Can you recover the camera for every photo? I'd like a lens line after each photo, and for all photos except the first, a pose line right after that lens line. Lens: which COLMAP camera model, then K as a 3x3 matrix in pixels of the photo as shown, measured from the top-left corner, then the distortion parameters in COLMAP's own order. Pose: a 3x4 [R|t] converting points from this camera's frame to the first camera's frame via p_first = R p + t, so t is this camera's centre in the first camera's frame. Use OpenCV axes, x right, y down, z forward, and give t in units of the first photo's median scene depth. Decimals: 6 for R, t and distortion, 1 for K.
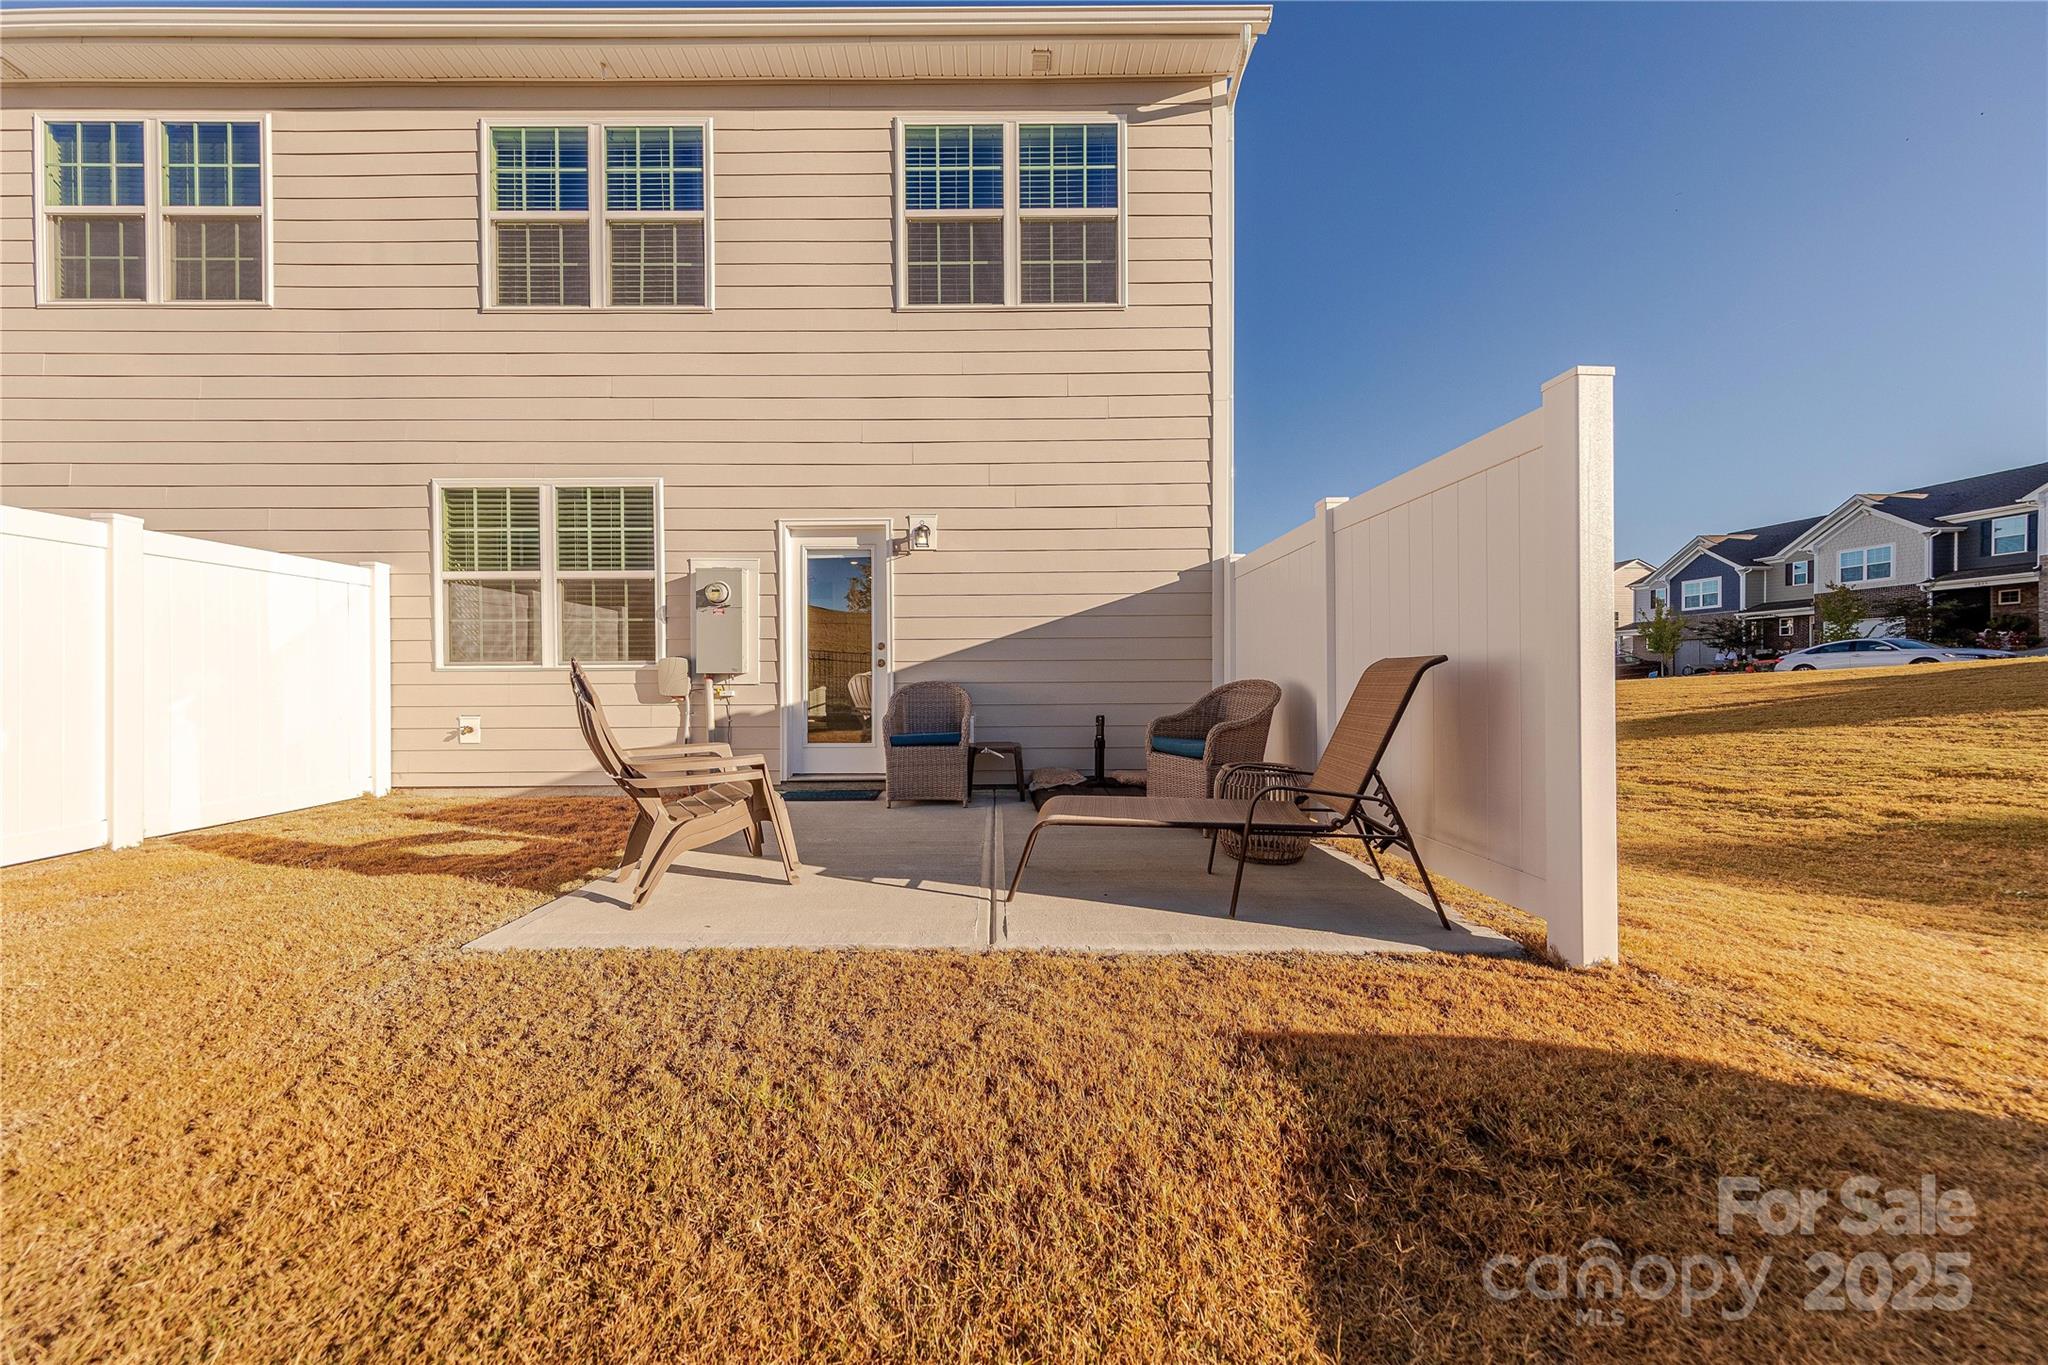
lens RADIAL K [[647.1, 0, 1008.4], [0, 647.1, 681.5], [0, 0, 1]] dist [0.003825, -0.000464]
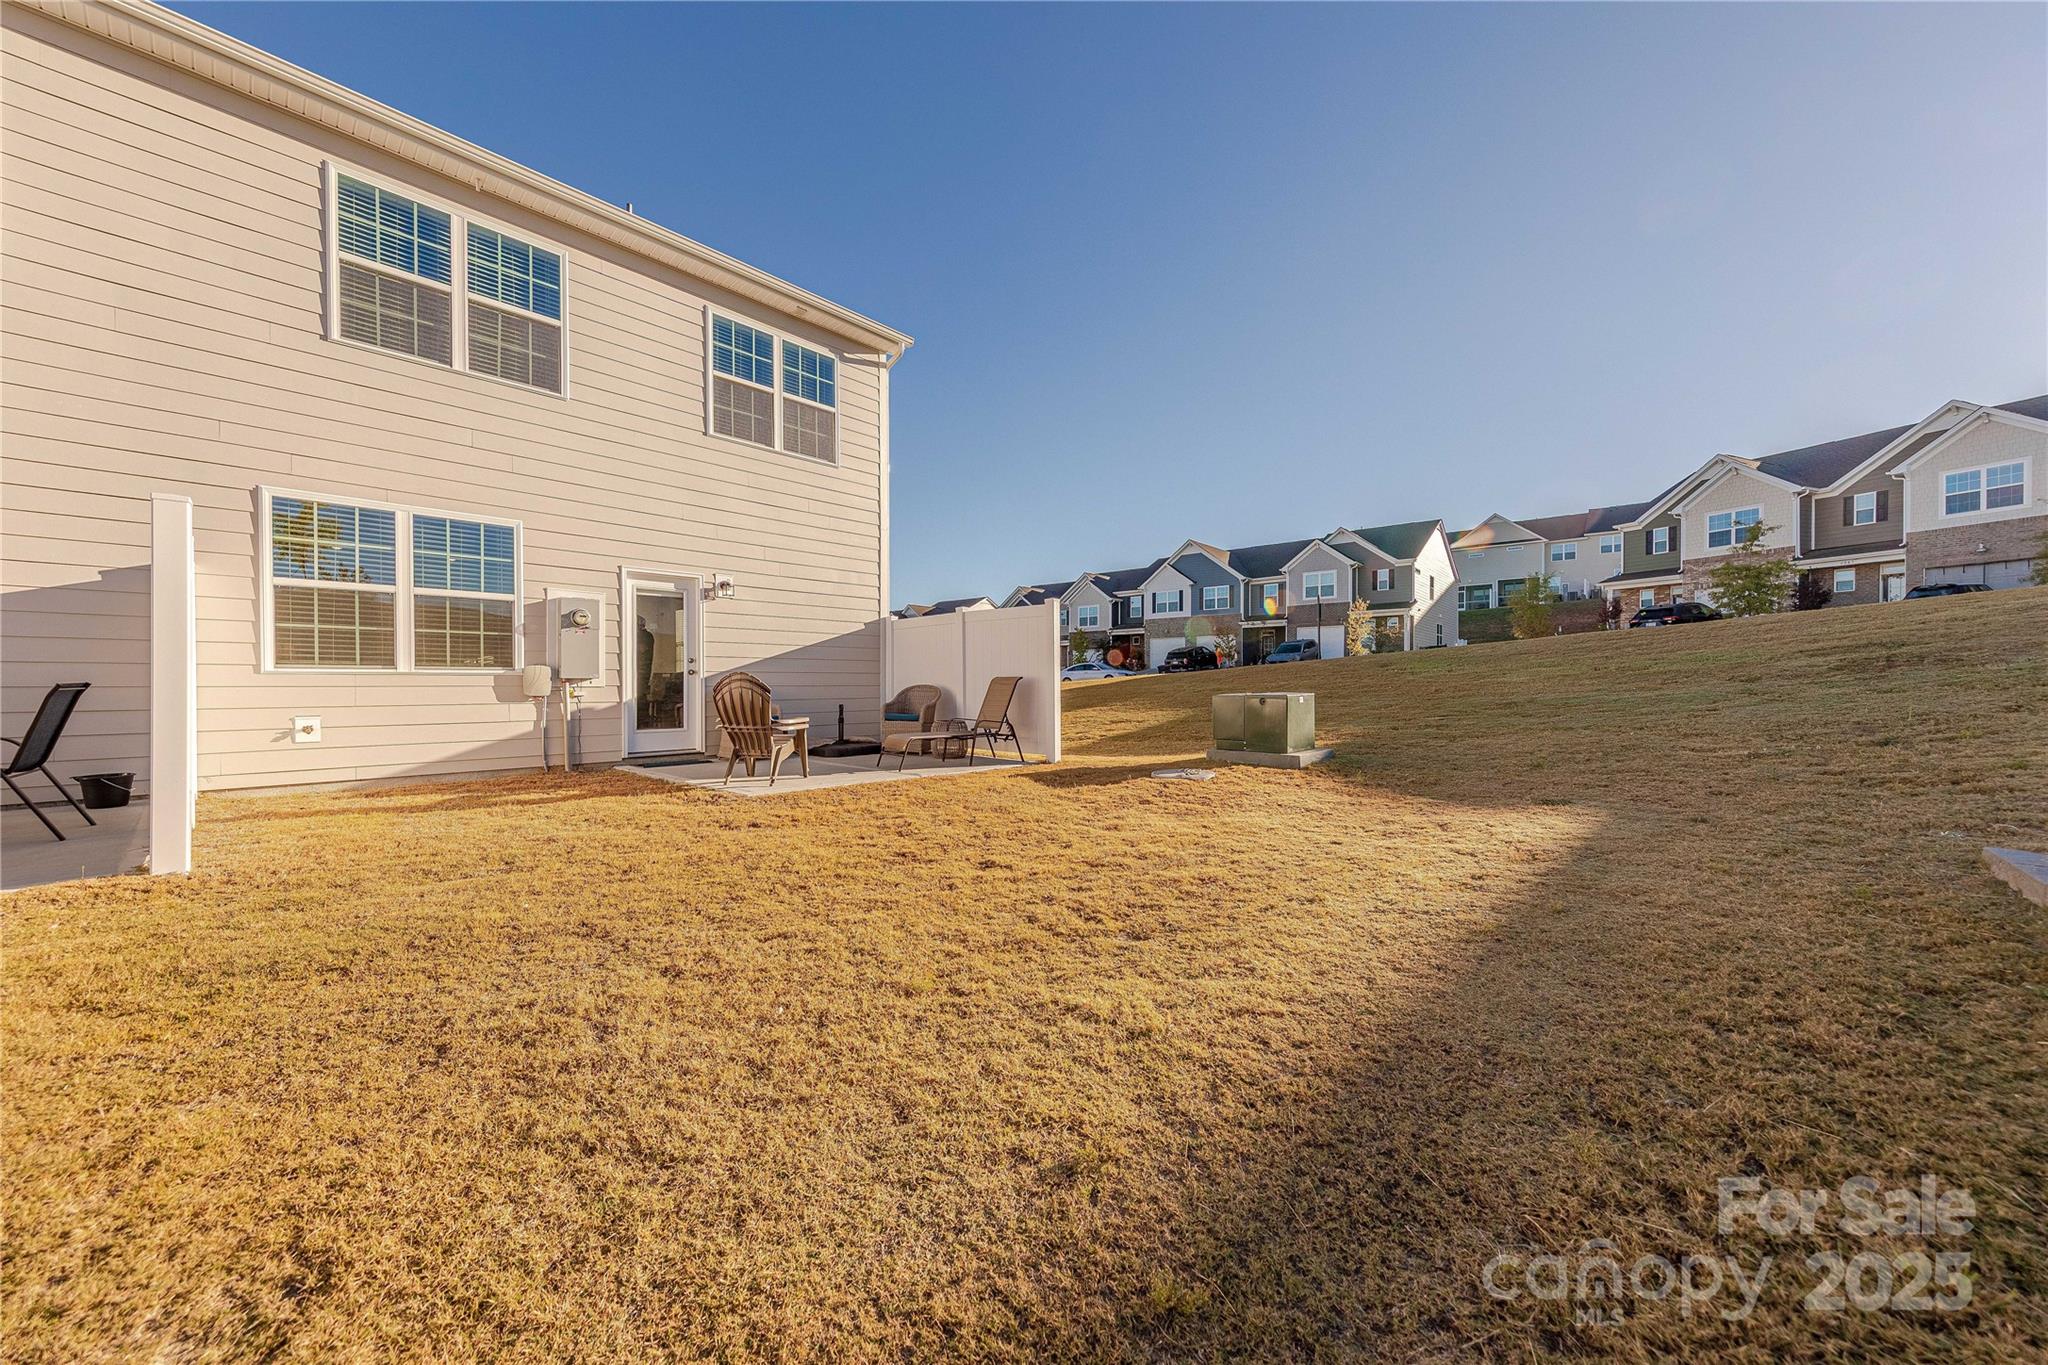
lens RADIAL K [[770.5, 0, 1025.5], [0, 770.5, 687.1], [0, 0, 1]] dist [-0.002424, -0.000192]
pose [[0.663718, 0.000864, 0.747982, -0.998450], [0.000323, 0.999999, -0.001442, 0.007884], [-0.747983, 0.001199, 0.663717, -0.709897]]
